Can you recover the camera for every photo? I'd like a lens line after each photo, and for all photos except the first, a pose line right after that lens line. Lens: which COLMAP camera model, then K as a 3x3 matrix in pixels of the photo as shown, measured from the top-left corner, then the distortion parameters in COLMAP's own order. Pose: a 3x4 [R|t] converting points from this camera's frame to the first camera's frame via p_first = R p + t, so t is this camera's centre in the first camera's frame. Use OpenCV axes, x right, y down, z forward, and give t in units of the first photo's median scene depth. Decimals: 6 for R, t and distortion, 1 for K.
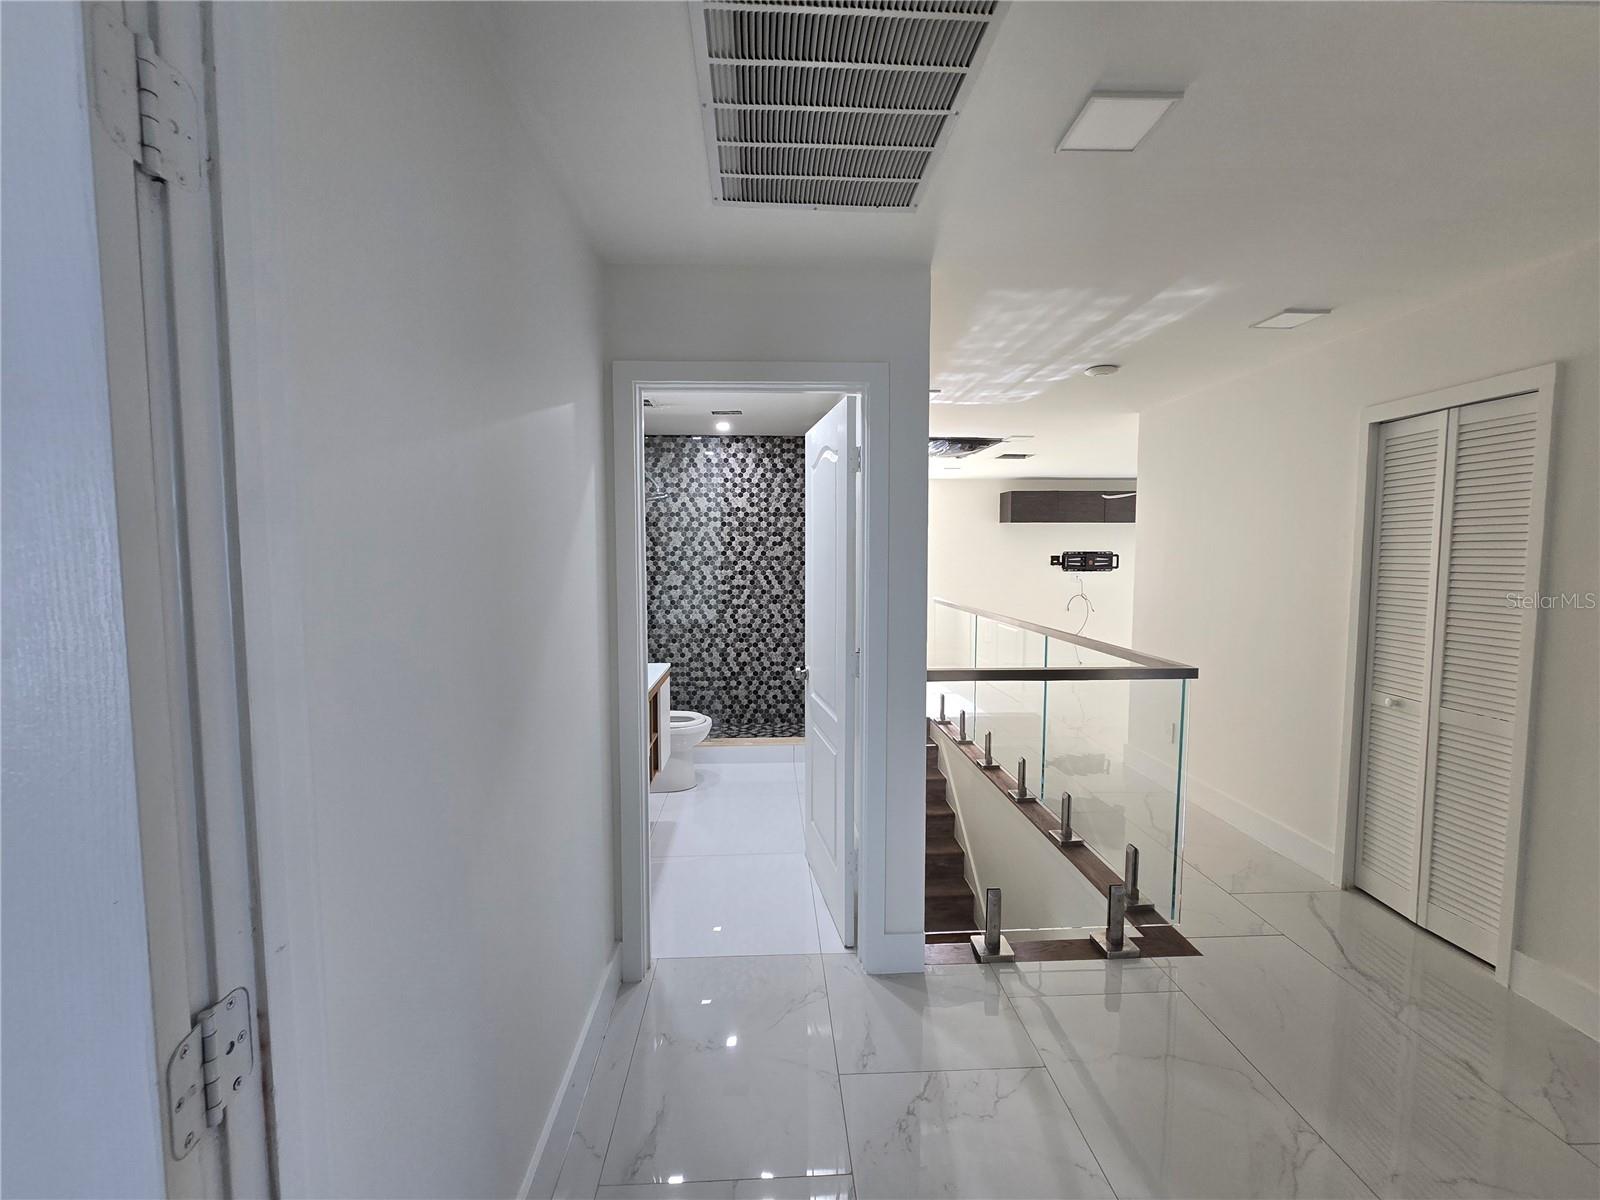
lens RADIAL K [[658.2, 0, 803.7], [0, 658.2, 601.3], [0, 0, 1]] dist [-0.004207, 0.000856]
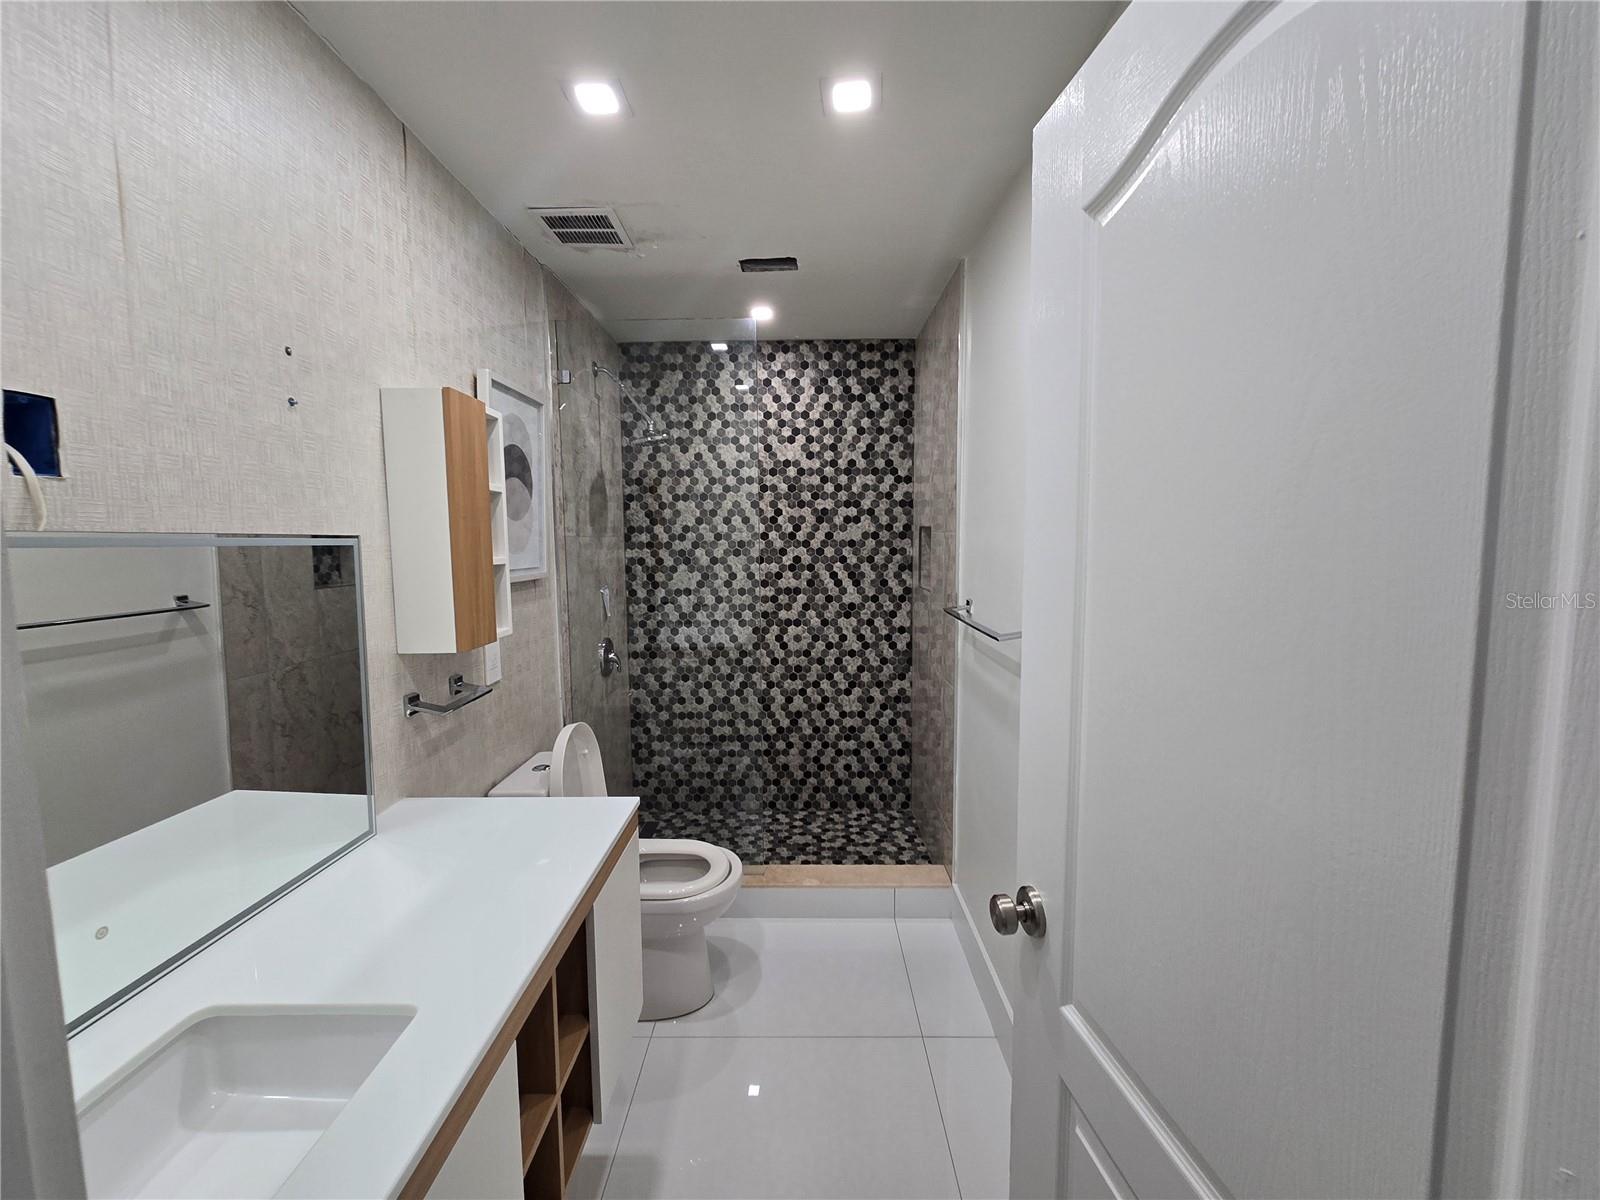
lens RADIAL K [[658.2, 0, 808.1], [0, 658.2, 598.8], [0, 0, 1]] dist [-0.004207, 0.000856]
pose [[0.998227, -0.003122, -0.059434, -0.044356], [0.004098, 0.999859, 0.016308, -0.024337], [0.059374, -0.016523, 0.998099, 0.388849]]
